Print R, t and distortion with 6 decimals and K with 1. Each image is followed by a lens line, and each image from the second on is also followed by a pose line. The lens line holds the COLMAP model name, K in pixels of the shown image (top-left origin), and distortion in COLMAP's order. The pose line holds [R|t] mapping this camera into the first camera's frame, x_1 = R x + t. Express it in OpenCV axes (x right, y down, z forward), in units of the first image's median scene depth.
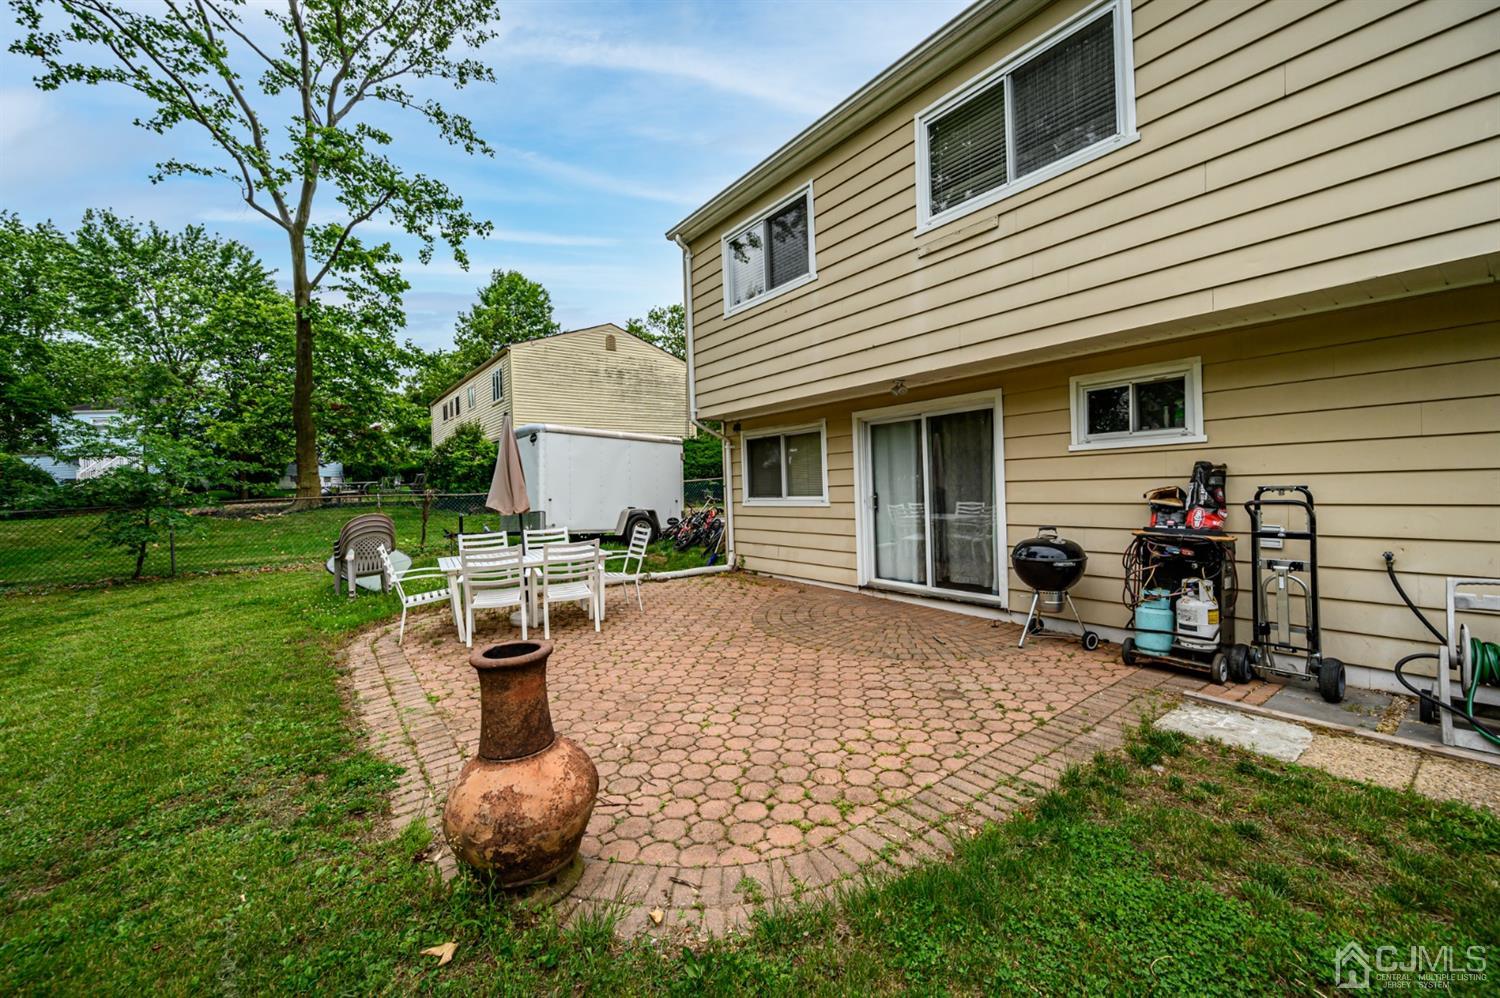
lens RADIAL K [[594.2, 0, 747.6], [0, 594.2, 491.0], [0, 0, 1]] dist [0.001932, -0.000188]
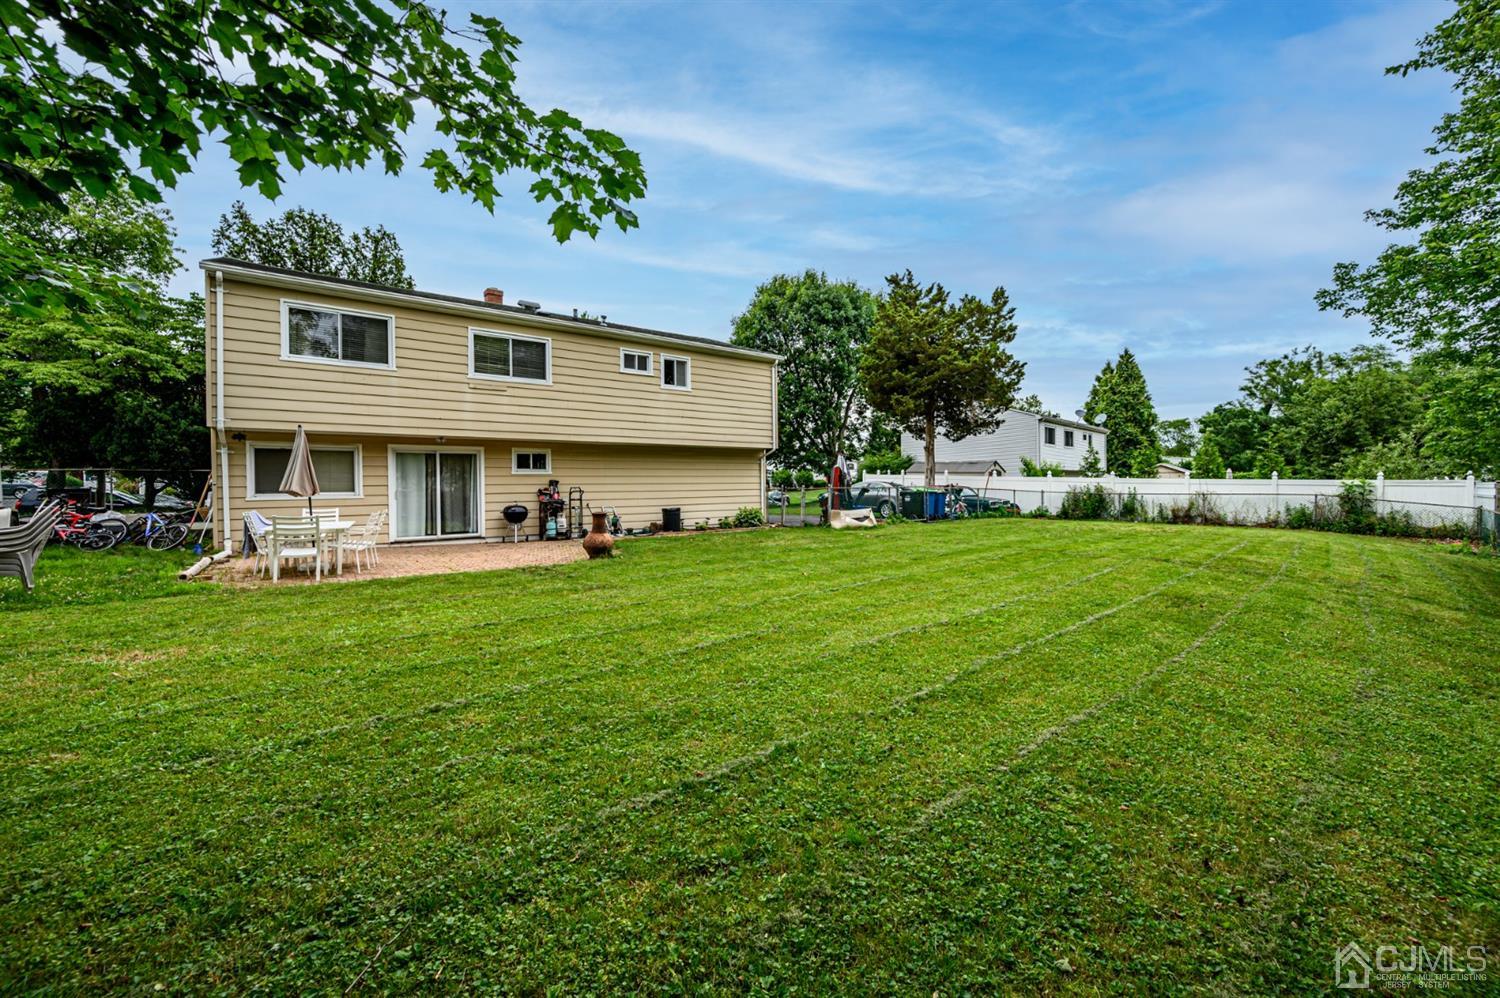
lens RADIAL K [[594.2, 0, 750.4], [0, 594.2, 491.7], [0, 0, 1]] dist [0.001932, -0.000188]
pose [[-0.038080, 0.011900, 0.999204, -2.272246], [0.015863, 0.999810, -0.011303, 0.063449], [-0.999149, 0.015420, -0.038261, -0.003024]]
